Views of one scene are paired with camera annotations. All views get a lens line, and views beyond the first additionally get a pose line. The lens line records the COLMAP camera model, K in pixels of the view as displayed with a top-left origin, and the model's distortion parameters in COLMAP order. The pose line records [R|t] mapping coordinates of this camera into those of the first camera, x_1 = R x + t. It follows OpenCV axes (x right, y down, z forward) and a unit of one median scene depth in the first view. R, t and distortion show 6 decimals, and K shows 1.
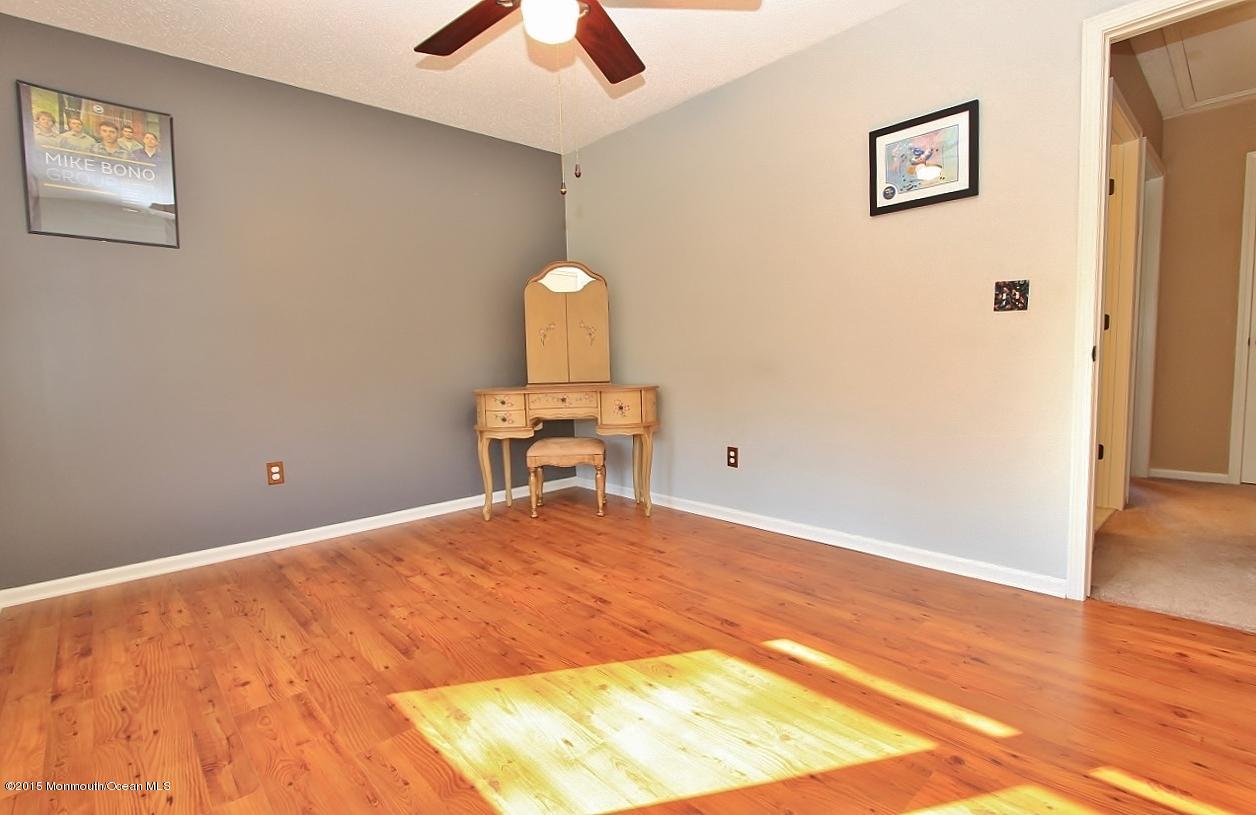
lens RADIAL K [[596.4, 0, 628.4], [0, 596.4, 402.8], [0, 0, 1]] dist [-0.005559, -0.001043]
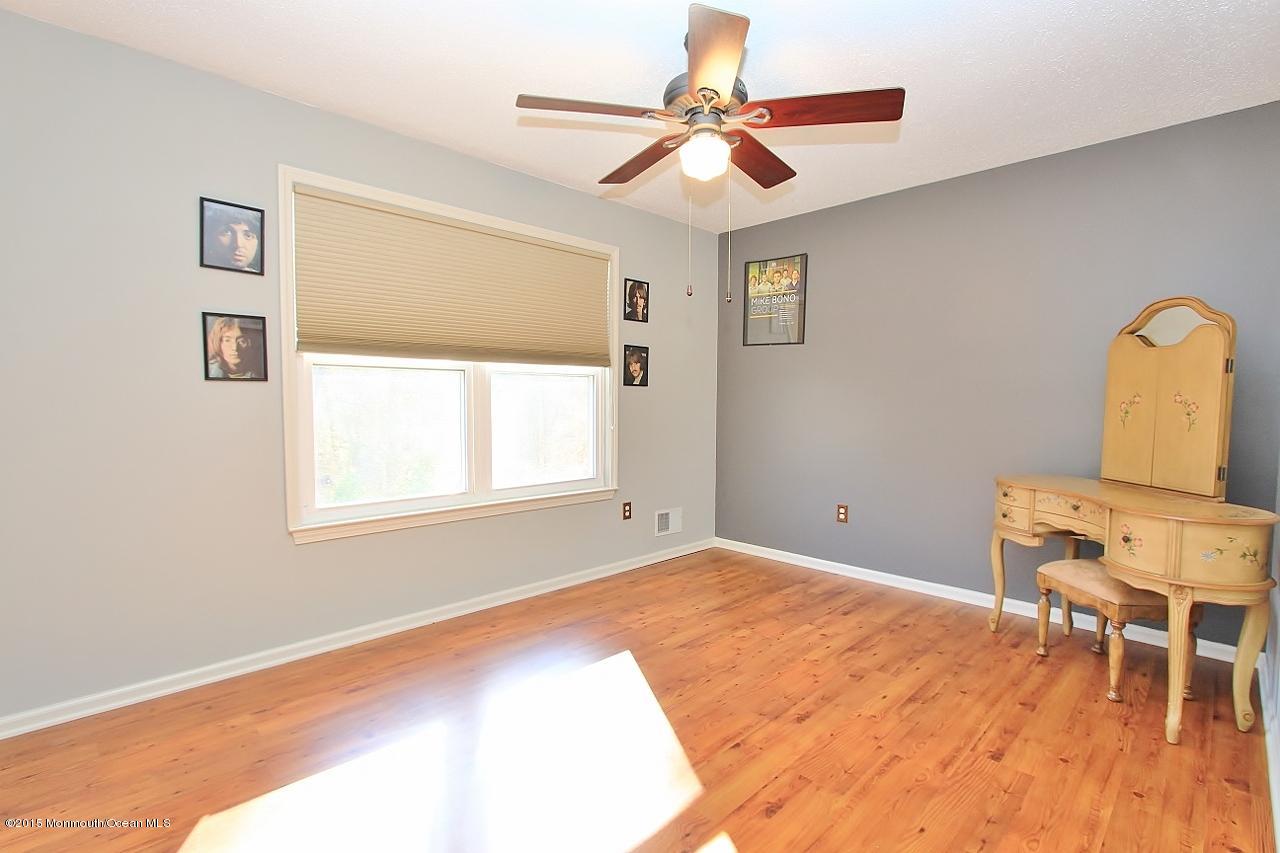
lens RADIAL K [[583.3, 0, 640.7], [0, 583.3, 428.9], [0, 0, 1]] dist [-0.002013, 0.000485]
pose [[0.038135, 0.079896, -0.996073, 0.705353], [-0.082093, 0.993680, 0.076561, -0.139028], [0.995895, 0.078851, 0.044453, 0.592341]]
